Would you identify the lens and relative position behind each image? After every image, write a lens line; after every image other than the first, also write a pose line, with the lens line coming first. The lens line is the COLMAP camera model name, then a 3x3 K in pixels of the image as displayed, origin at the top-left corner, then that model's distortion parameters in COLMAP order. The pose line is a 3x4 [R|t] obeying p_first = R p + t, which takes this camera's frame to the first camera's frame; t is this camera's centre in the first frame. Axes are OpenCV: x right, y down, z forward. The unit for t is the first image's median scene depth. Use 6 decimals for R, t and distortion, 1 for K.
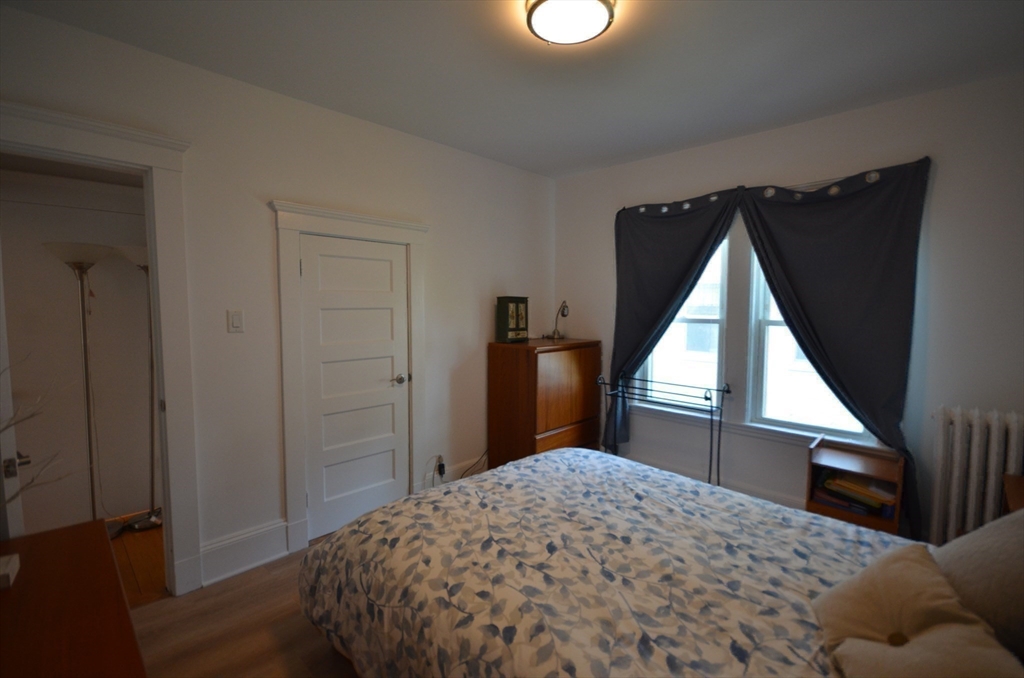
lens RADIAL K [[450.3, 0, 514.4], [0, 450.3, 344.2], [0, 0, 1]] dist [0.007774, -0.008919]
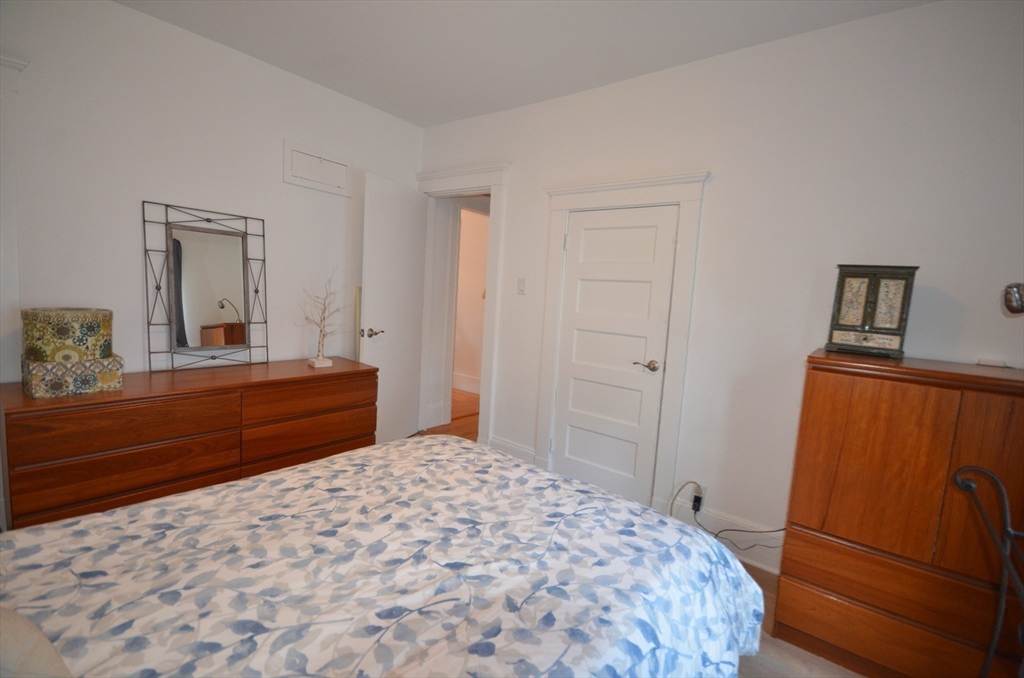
lens RADIAL K [[450.3, 0, 514.5], [0, 450.3, 334.9], [0, 0, 1]] dist [0.007774, -0.008919]
pose [[0.098536, 0.099486, -0.990148, 0.917152], [-0.145196, 0.985780, 0.084598, -0.022159], [0.984484, 0.135429, 0.111580, 1.057177]]
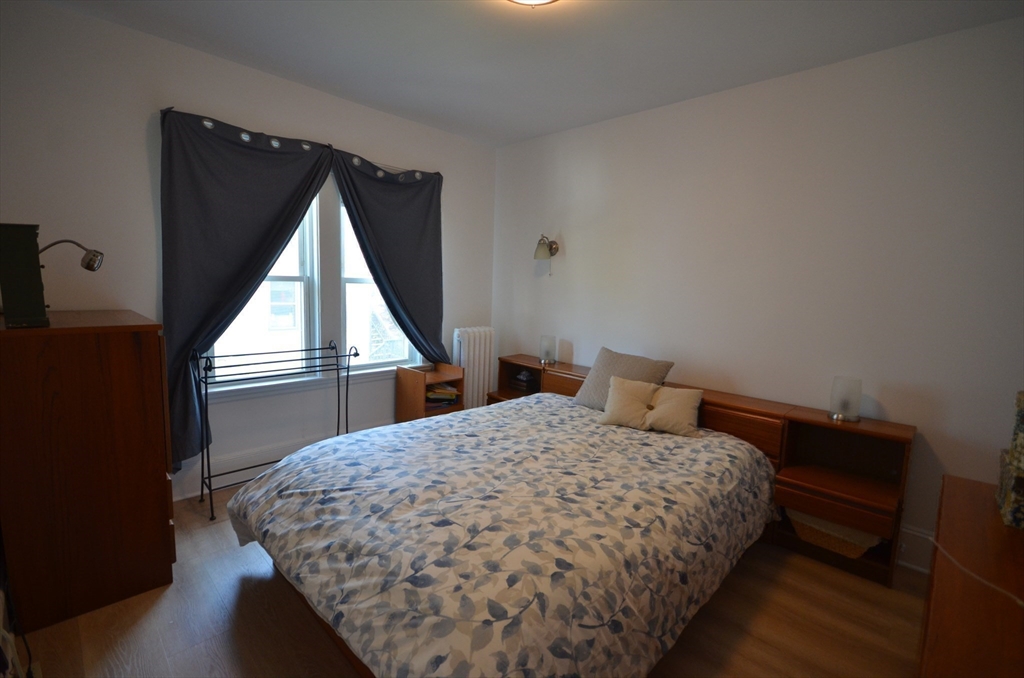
lens RADIAL K [[450.3, 0, 507.4], [0, 450.3, 344.7], [0, 0, 1]] dist [0.007774, -0.008919]
pose [[0.012906, -0.144160, 0.989470, -0.893723], [0.048205, 0.988492, 0.143389, -0.050786], [-0.998754, 0.045847, 0.019707, 0.961588]]
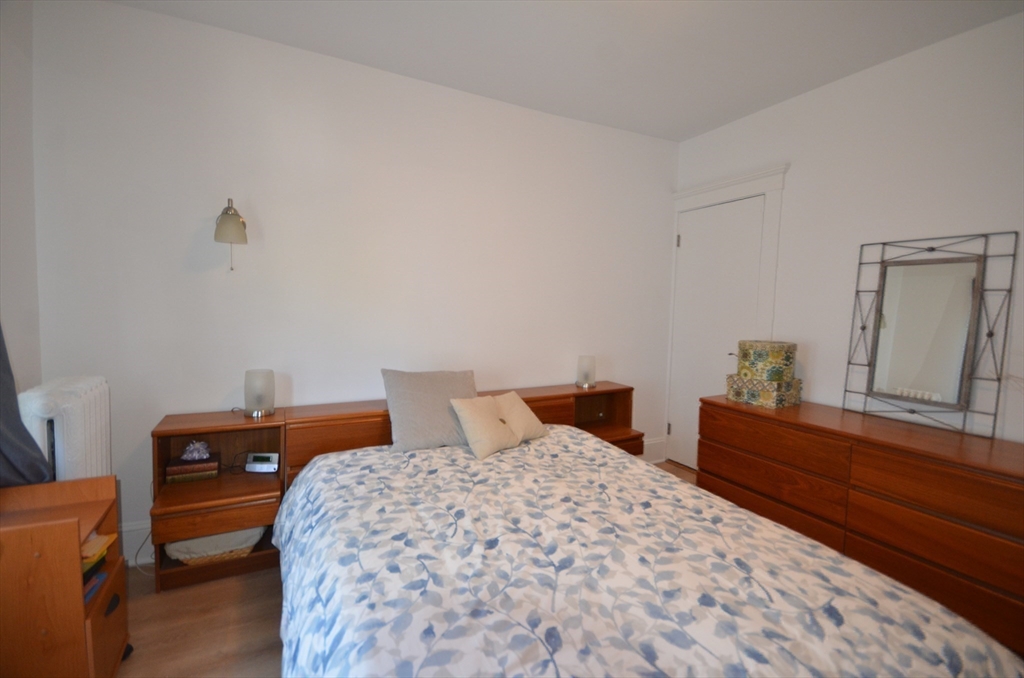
lens RADIAL K [[450.3, 0, 509.5], [0, 450.3, 333.6], [0, 0, 1]] dist [0.007774, -0.008919]
pose [[-0.946956, -0.047775, 0.317794, 0.058765], [-0.000946, 0.989298, 0.145905, -0.069169], [-0.321363, 0.137865, -0.936866, 1.718082]]
